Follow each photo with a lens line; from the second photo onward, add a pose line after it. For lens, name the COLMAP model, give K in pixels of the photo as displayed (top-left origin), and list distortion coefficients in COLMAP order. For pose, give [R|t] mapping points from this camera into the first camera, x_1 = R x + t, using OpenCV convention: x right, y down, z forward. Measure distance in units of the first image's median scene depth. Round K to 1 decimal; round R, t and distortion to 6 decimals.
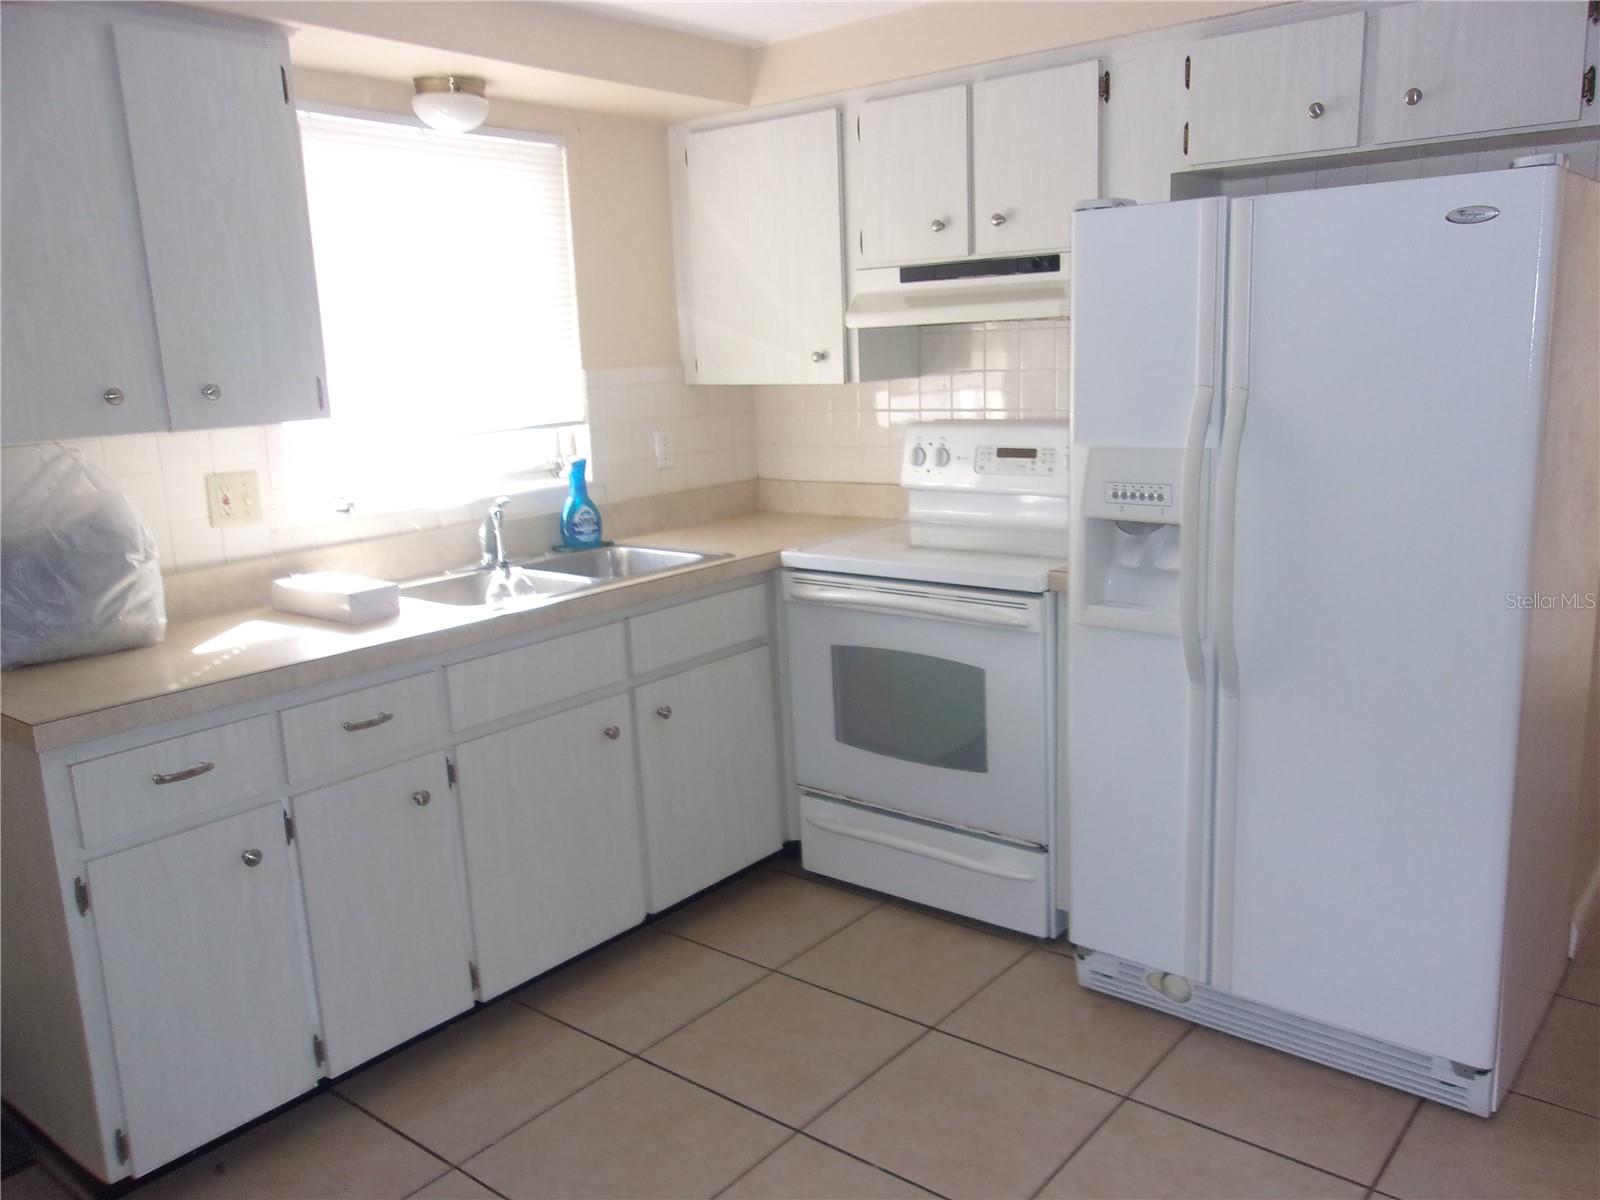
lens RADIAL K [[1275.2, 0, 800.0], [0, 1275.2, 600.0], [0, 0, 1]] dist [0.001488, 0.005076]
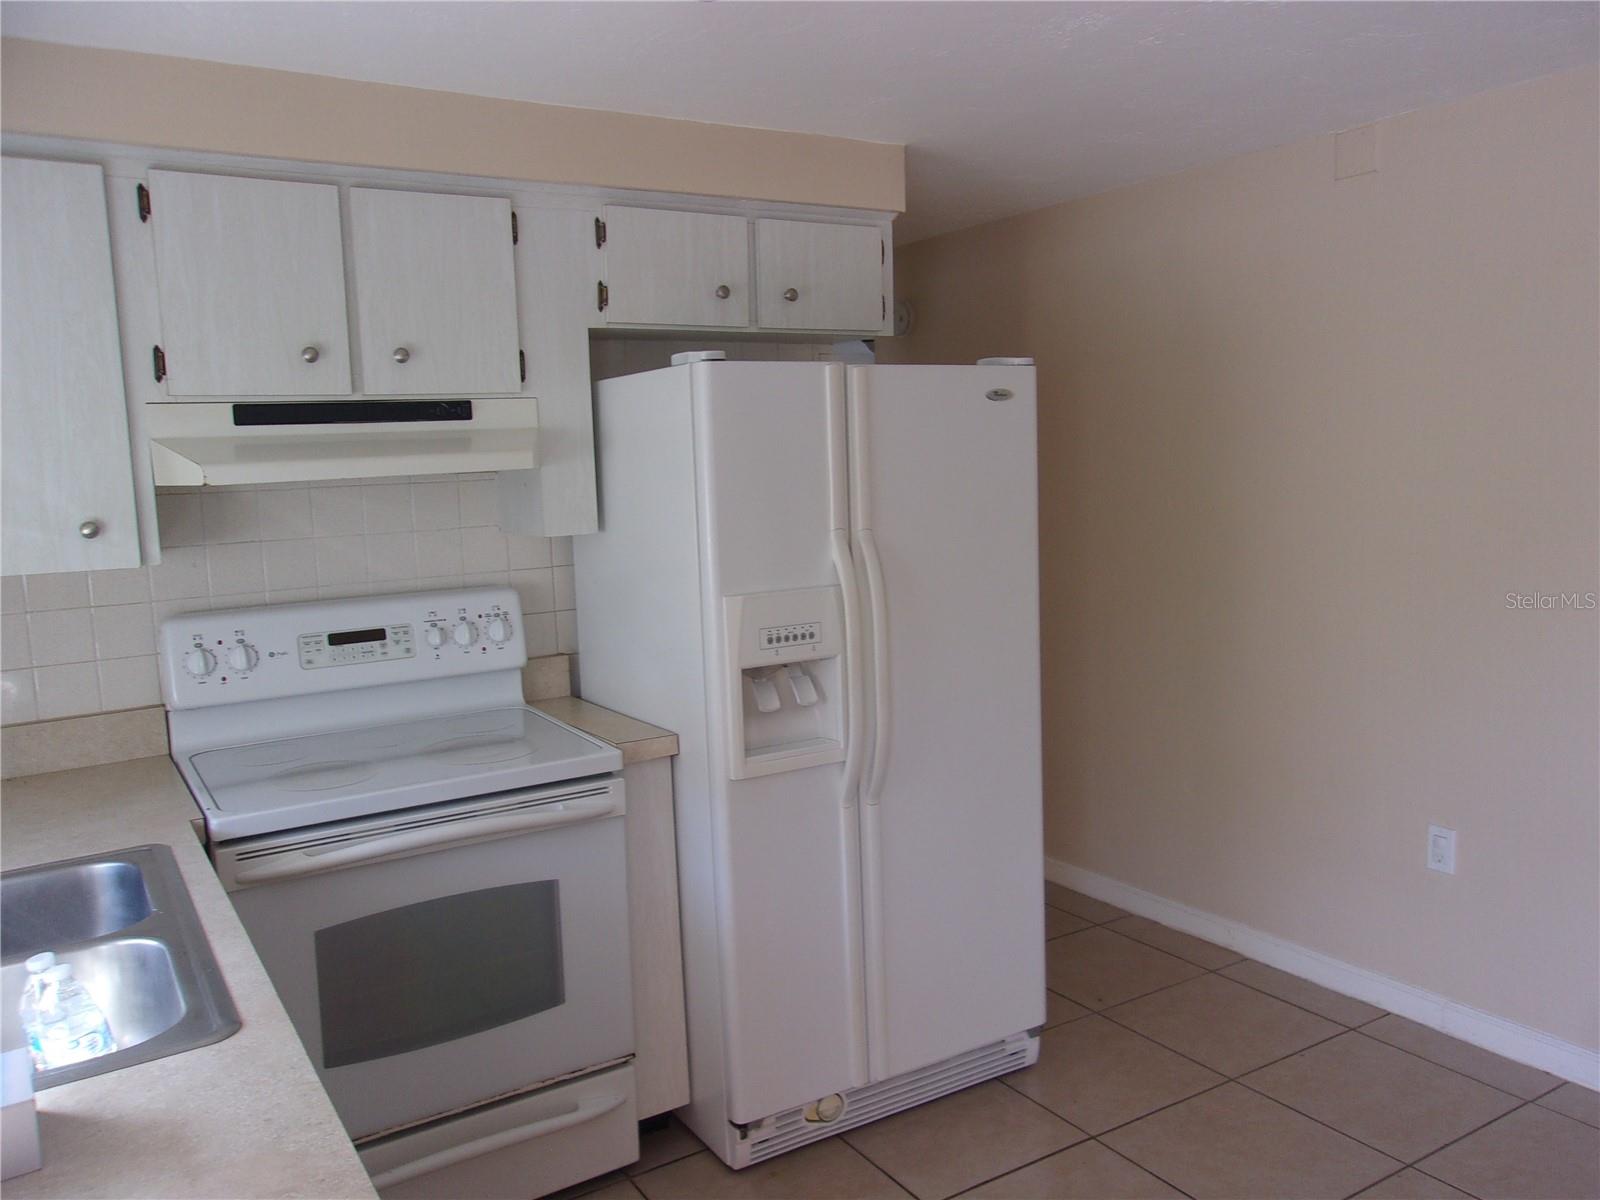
lens RADIAL K [[1258.7, 0, 802.5], [0, 1258.7, 605.9], [0, 0, 1]] dist [-0.004760, 0.001729]
pose [[0.324297, -0.086211, 0.942019, -0.559177], [0.213694, 0.976772, 0.015826, -0.098911], [-0.921502, 0.196171, 0.335187, 0.532478]]
